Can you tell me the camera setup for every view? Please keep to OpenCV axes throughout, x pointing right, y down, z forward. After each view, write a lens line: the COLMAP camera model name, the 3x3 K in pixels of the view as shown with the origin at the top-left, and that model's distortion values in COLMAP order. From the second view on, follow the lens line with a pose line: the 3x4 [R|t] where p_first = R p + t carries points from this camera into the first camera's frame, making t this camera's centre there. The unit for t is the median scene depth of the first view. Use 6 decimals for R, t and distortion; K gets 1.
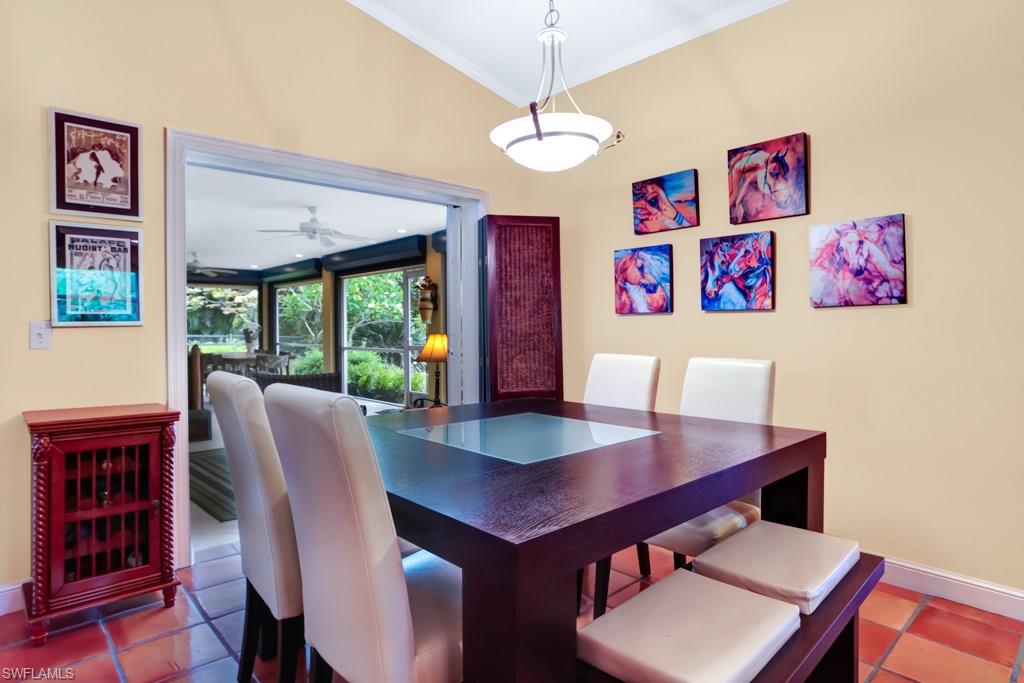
lens RADIAL K [[585.6, 0, 524.8], [0, 585.6, 334.6], [0, 0, 1]] dist [-0.049427, -0.000735]
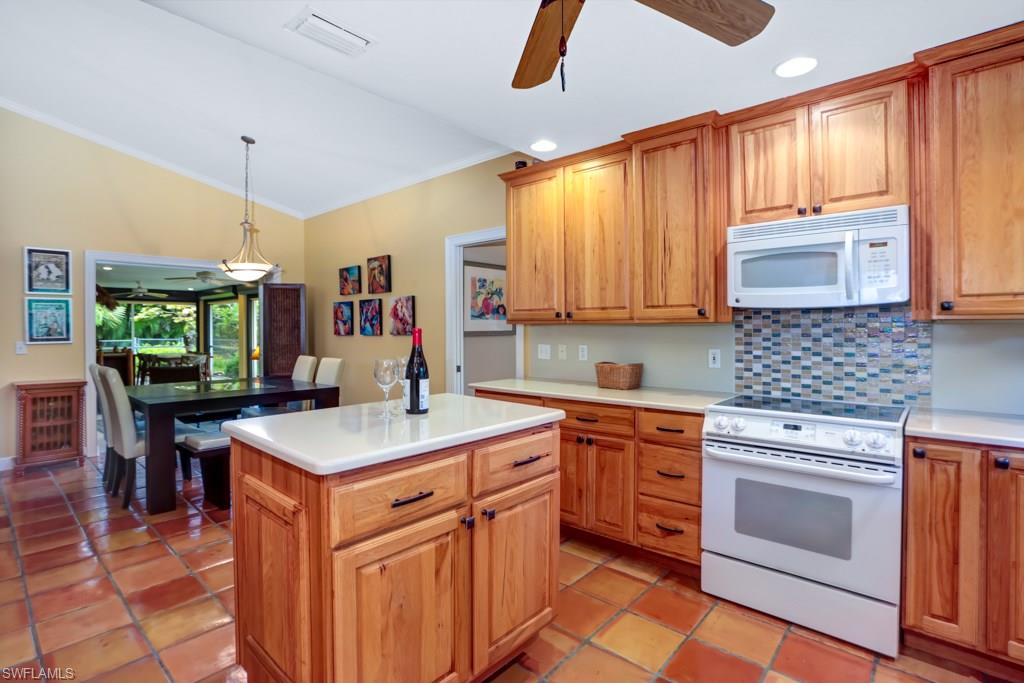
lens RADIAL K [[498.9, 0, 513.3], [0, 498.9, 334.4], [0, 0, 1]] dist [-0.038972, 0.001004]
pose [[0.995382, 0.001531, 0.095980, 0.738986], [-0.001121, 0.999990, -0.004319, -0.038260], [-0.095986, 0.004191, 0.995374, -0.883051]]
